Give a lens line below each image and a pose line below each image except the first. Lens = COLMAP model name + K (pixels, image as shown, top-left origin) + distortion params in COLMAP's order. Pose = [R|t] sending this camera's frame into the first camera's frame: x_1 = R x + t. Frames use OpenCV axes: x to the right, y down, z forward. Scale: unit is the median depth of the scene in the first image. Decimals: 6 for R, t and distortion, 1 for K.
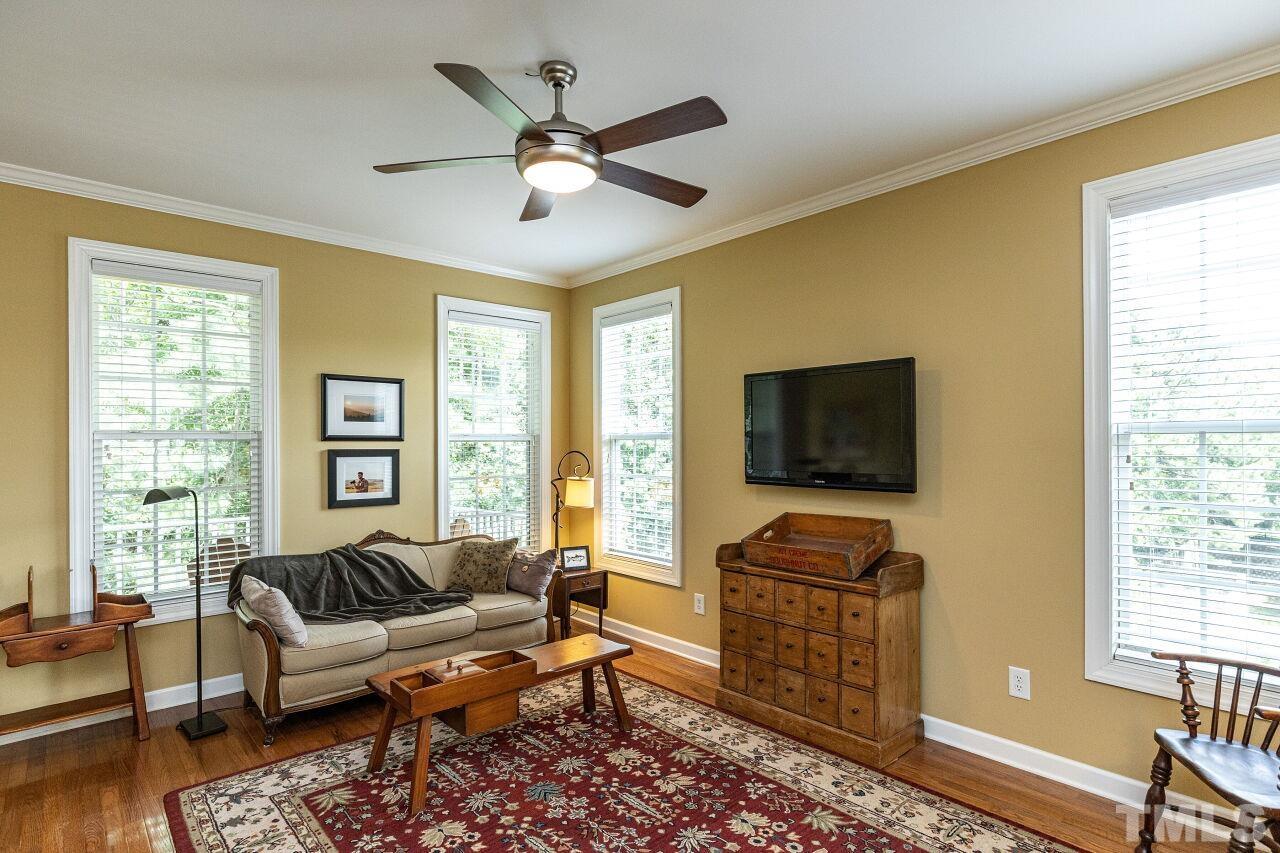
lens RADIAL K [[651.4, 0, 643.4], [0, 651.4, 438.8], [0, 0, 1]] dist [-0.004999, -0.000449]
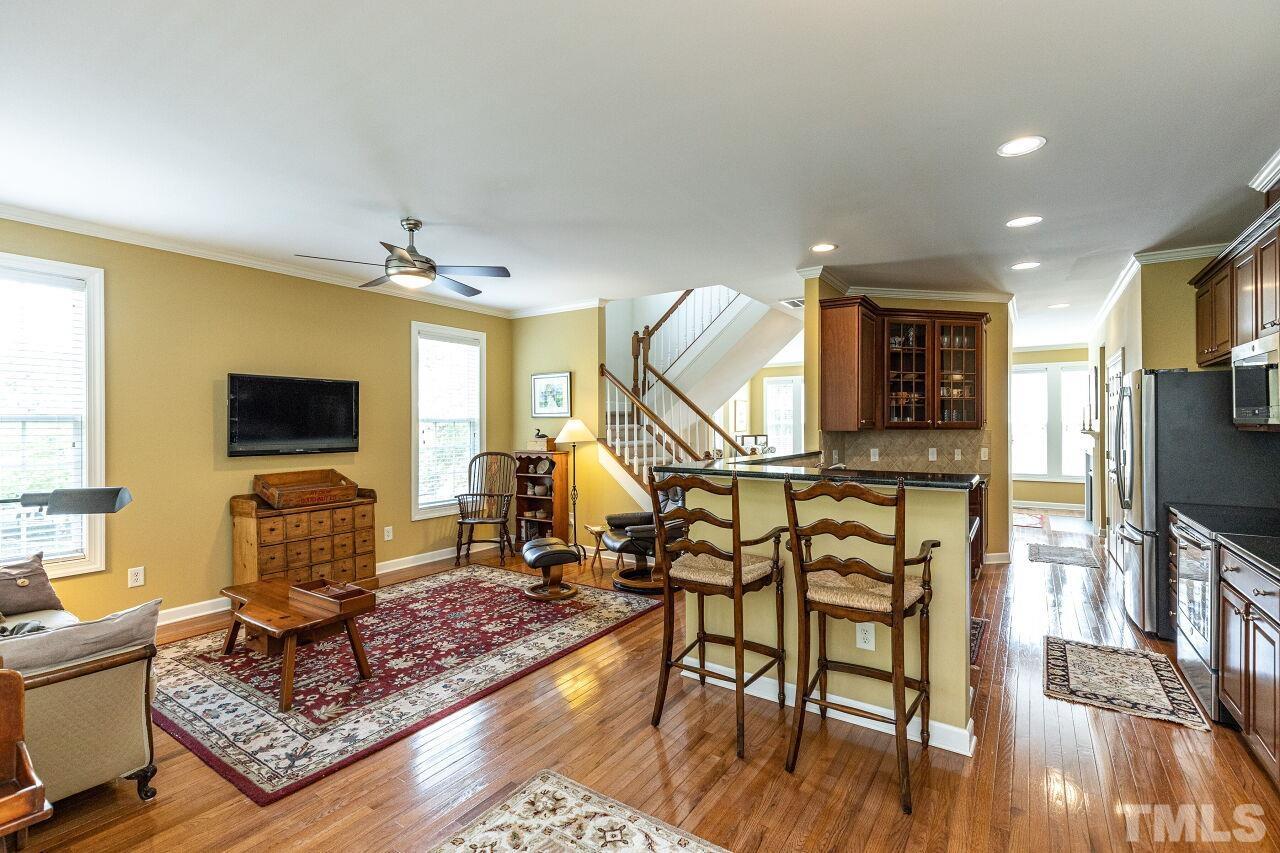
lens RADIAL K [[579.8, 0, 644.2], [0, 579.8, 426.0], [0, 0, 1]] dist [0.004244, -0.003265]
pose [[-0.237944, -0.001057, 0.971278, -1.704029], [-0.002580, 0.999997, 0.000456, 0.004541], [-0.971275, -0.002398, -0.237946, 0.681697]]
